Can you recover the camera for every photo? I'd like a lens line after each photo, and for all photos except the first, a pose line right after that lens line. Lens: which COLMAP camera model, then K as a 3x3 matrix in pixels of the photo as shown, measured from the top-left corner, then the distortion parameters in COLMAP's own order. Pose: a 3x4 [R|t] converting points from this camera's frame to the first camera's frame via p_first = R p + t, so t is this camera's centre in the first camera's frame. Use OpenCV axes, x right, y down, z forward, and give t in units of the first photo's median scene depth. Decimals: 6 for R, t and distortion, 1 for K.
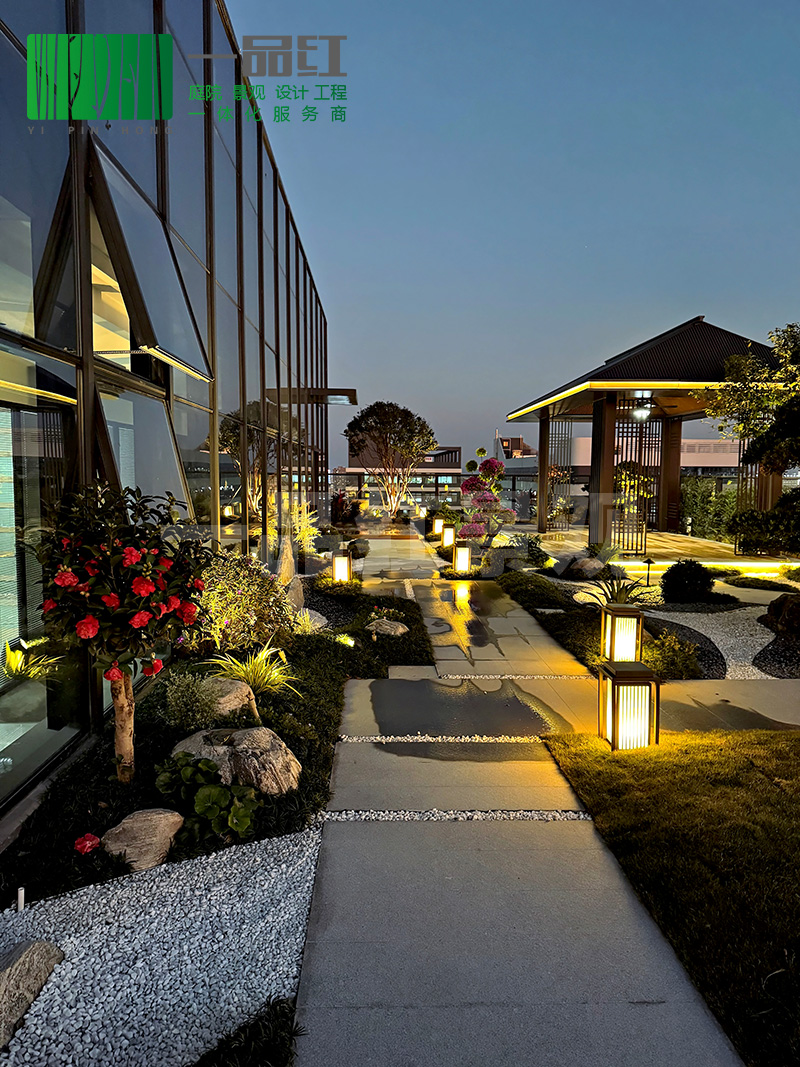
lens RADIAL K [[751.6, 0, 399.8], [0, 751.6, 532.3], [0, 0, 1]] dist [0.003686, -0.003889]
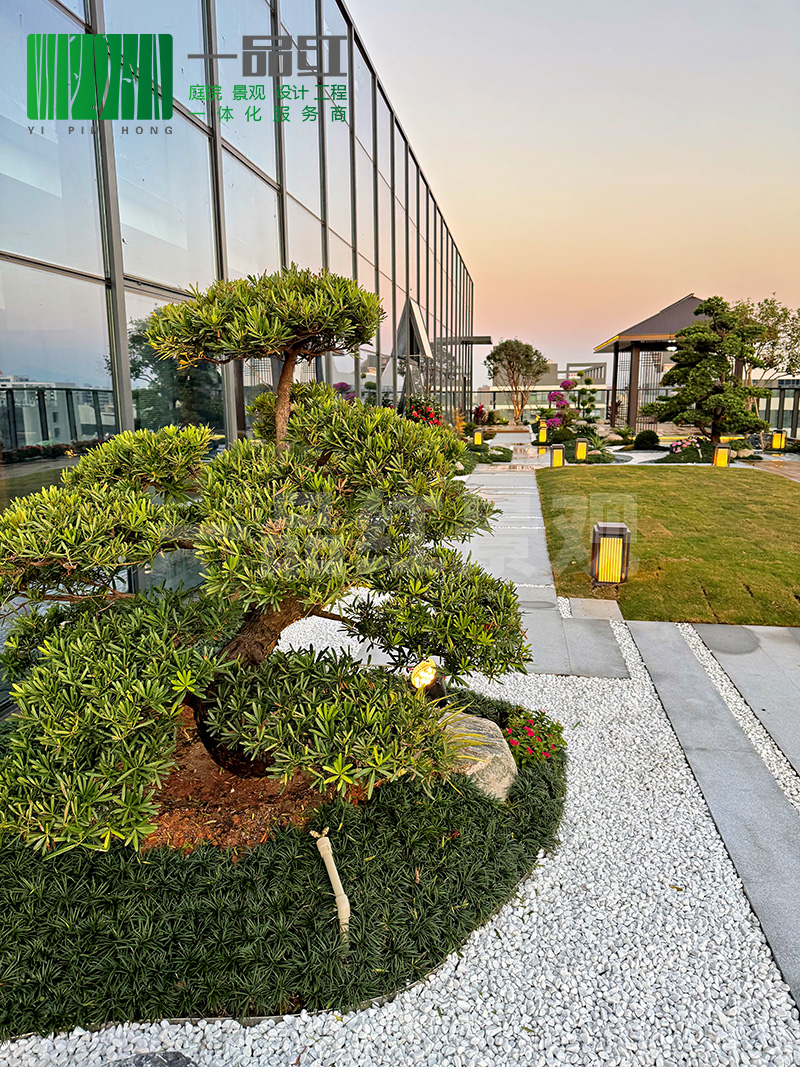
lens RADIAL K [[751.6, 0, 400.1], [0, 751.6, 535.2], [0, 0, 1]] dist [0.003686, -0.003889]
pose [[0.982142, 0.019642, -0.187114, 0.048323], [0.000810, 0.994085, 0.108604, 0.041441], [0.188140, -0.106816, 0.976316, -0.503070]]
